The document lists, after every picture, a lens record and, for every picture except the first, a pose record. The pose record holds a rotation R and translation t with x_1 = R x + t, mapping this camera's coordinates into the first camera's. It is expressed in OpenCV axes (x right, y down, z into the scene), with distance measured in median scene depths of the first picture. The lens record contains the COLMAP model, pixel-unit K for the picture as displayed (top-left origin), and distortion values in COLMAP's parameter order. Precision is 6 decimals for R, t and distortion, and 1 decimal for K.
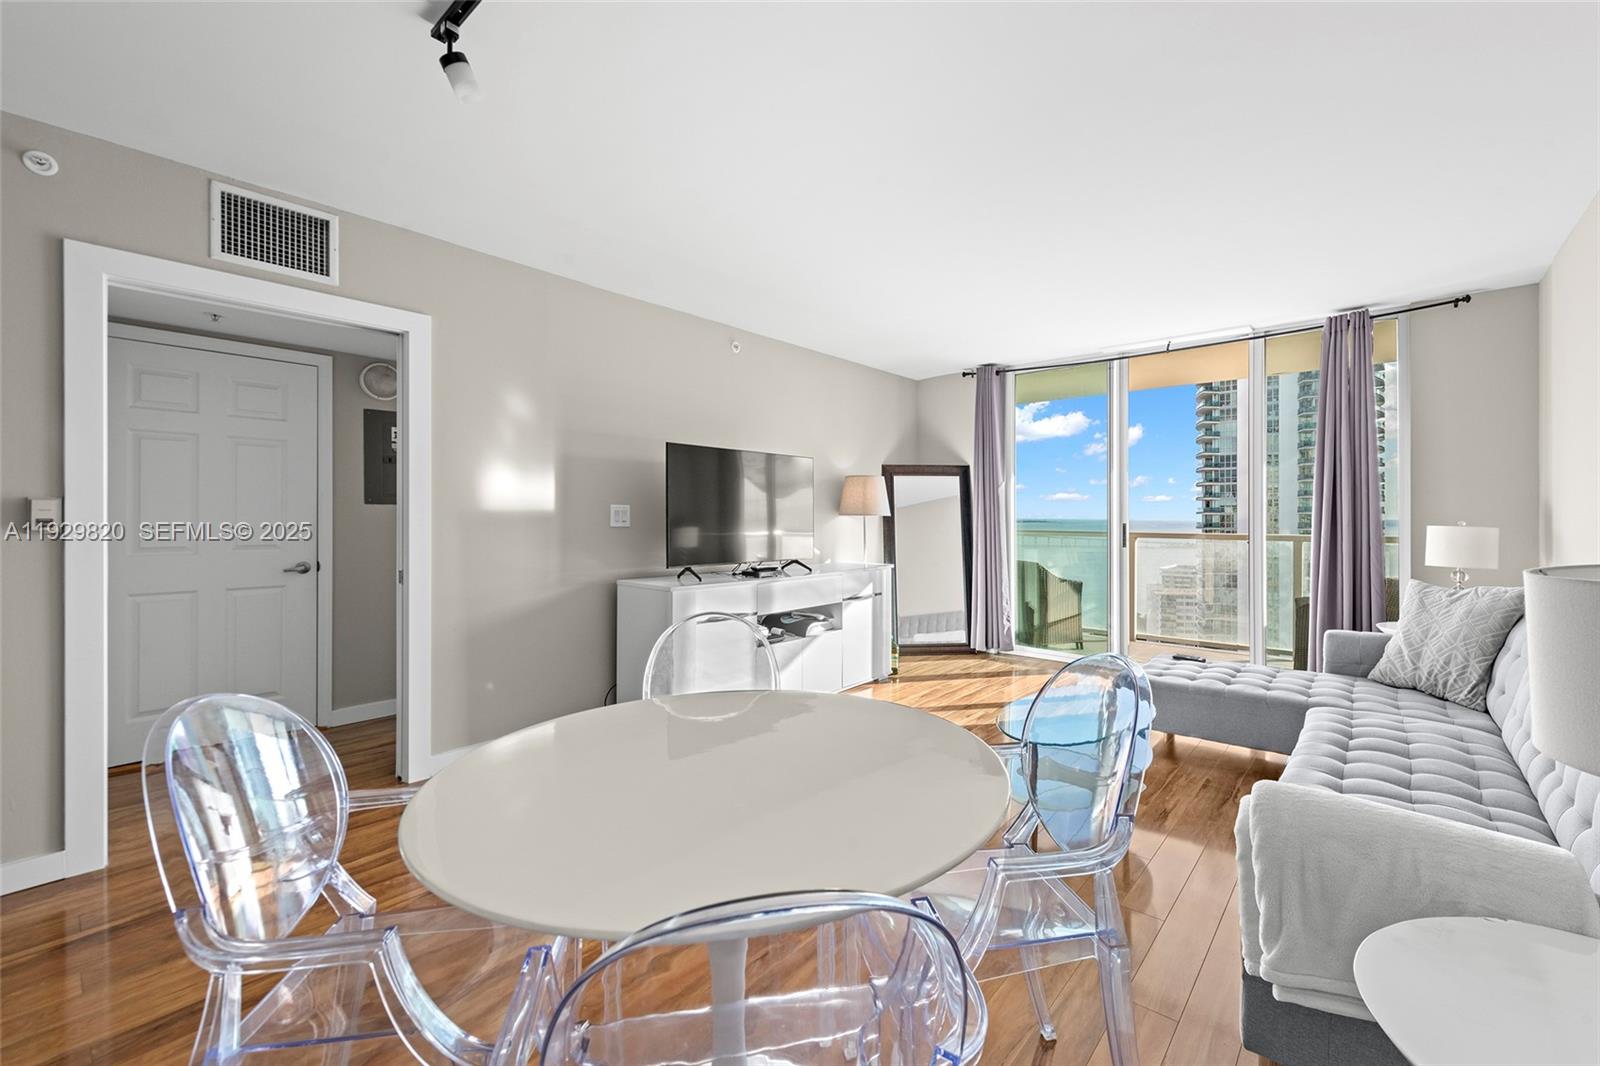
lens RADIAL K [[665.0, 0, 820.9], [0, 665.0, 519.9], [0, 0, 1]] dist [0.012652, -0.004594]
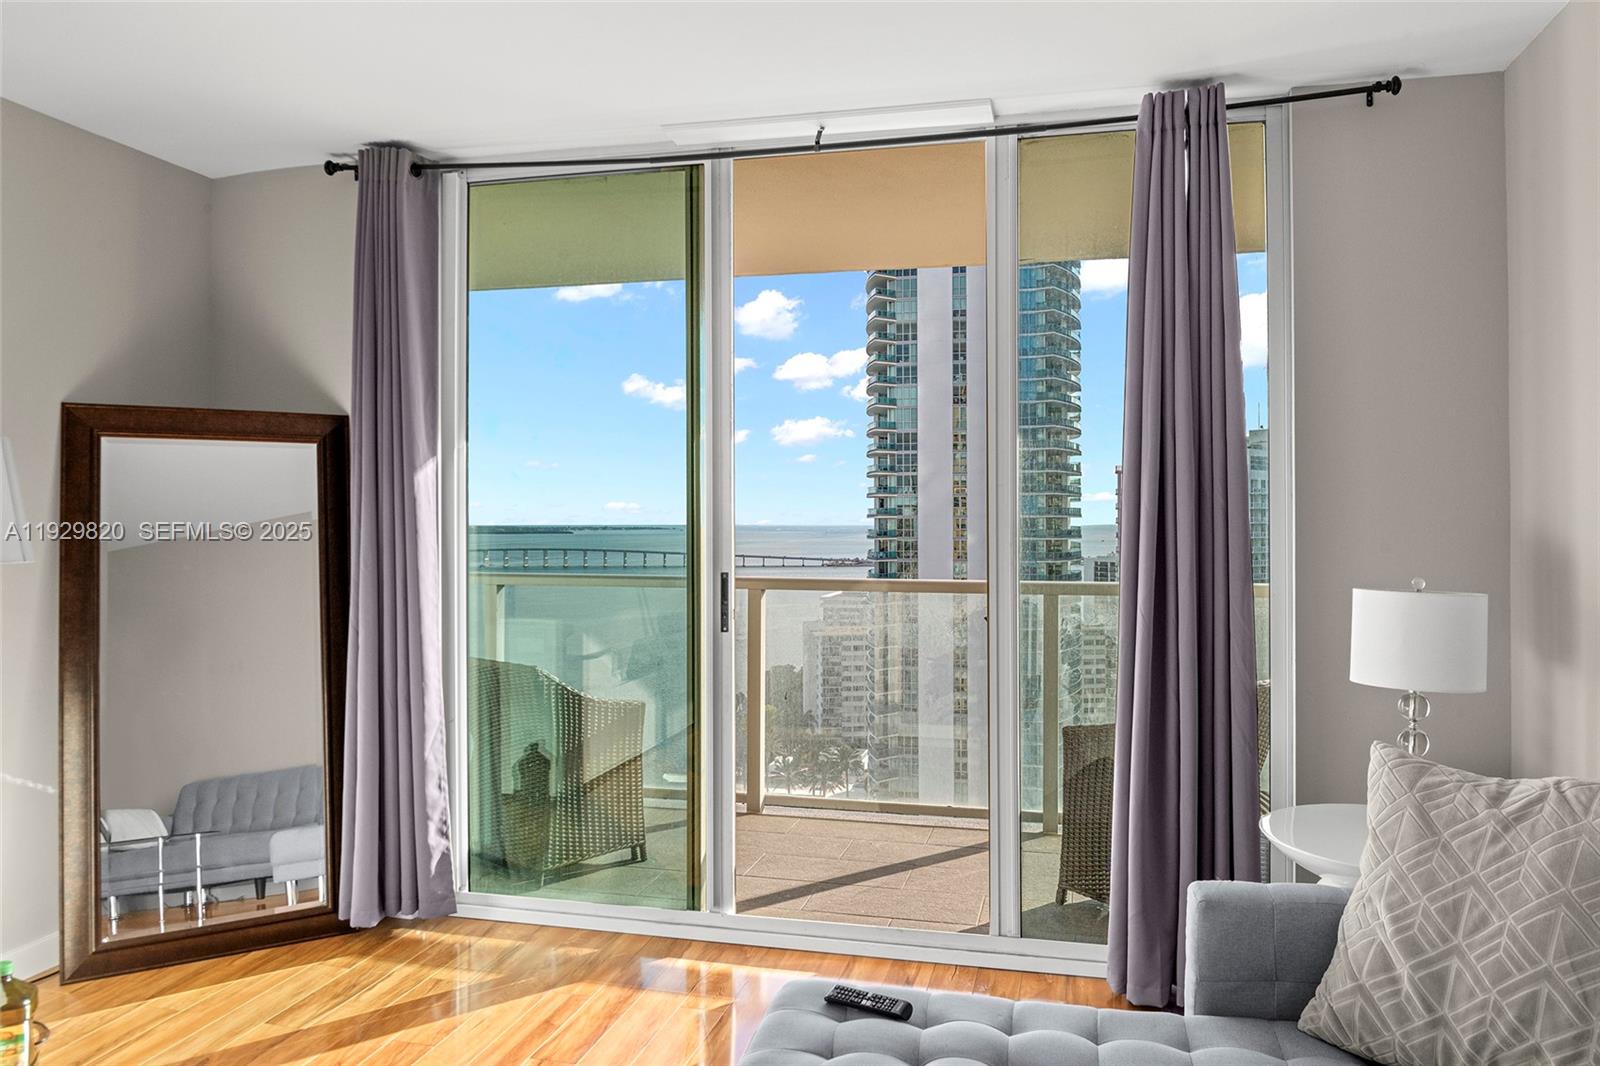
lens RADIAL K [[1096.4, 0, 825.9], [0, 1096.4, 516.2], [0, 0, 1]] dist [-0.007308, -0.003249]
pose [[0.889312, 0.001731, 0.457299, 0.215541], [0.002104, 0.999967, -0.007878, -0.024162], [-0.457297, 0.007968, 0.889278, 0.398866]]
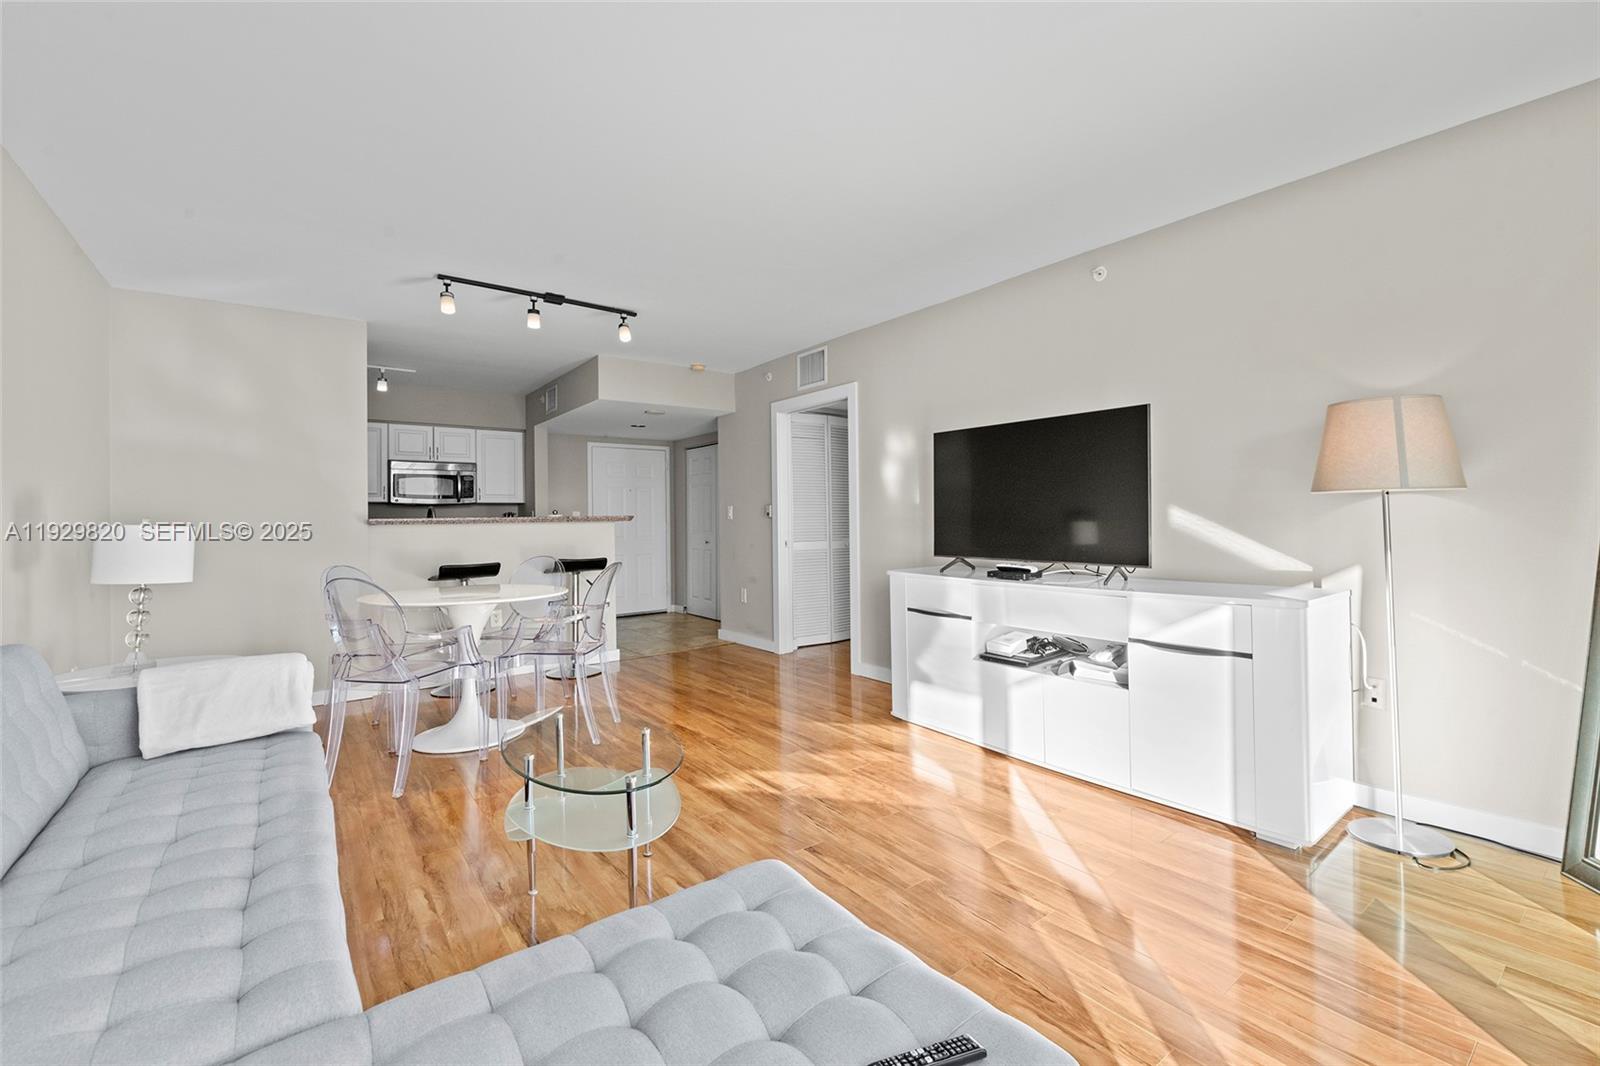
lens RADIAL K [[665.0, 0, 820.9], [0, 665.0, 519.9], [0, 0, 1]] dist [0.012652, -0.004594]
pose [[-0.194600, 0.005698, -0.980866, 0.594480], [0.005869, 0.999972, 0.004644, 0.008041], [0.980865, -0.004853, -0.194628, 0.755712]]
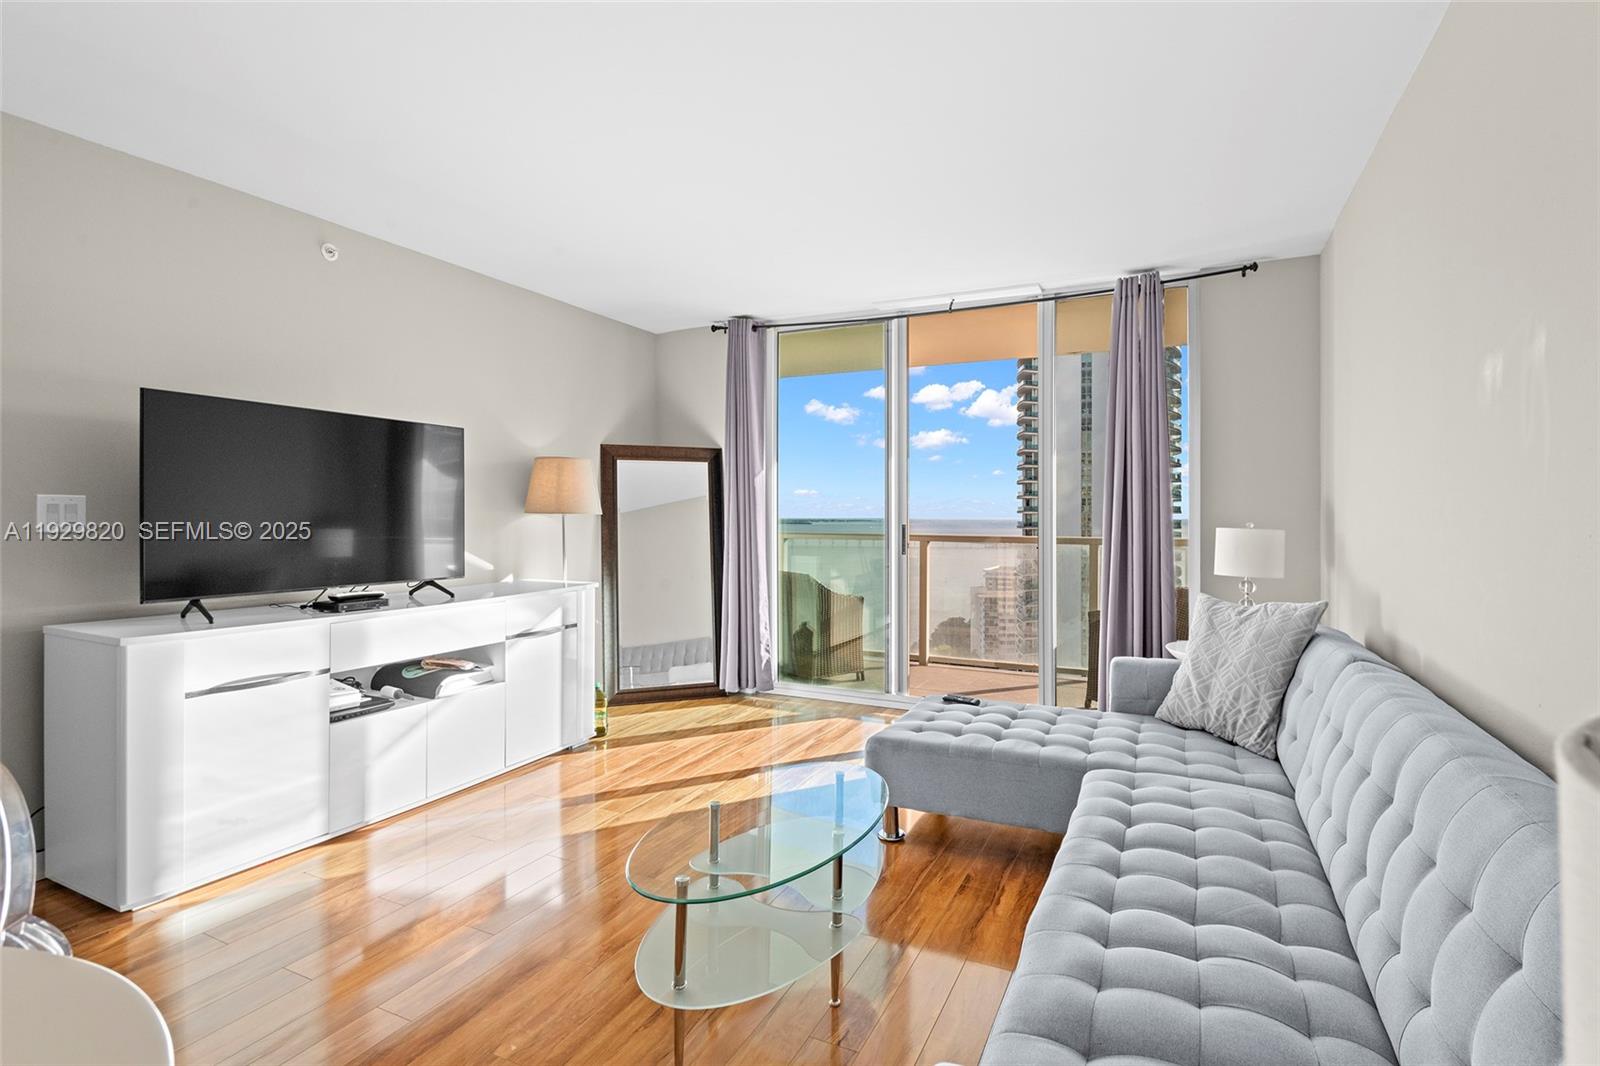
lens RADIAL K [[768.1, 0, 825.9], [0, 768.1, 519.9], [0, 0, 1]] dist [-0.000544, -0.000535]
pose [[0.964713, 0.000739, 0.263304, 0.127328], [-0.001143, 0.999998, 0.001379, -0.001523], [-0.263303, -0.001631, 0.964712, 0.141986]]
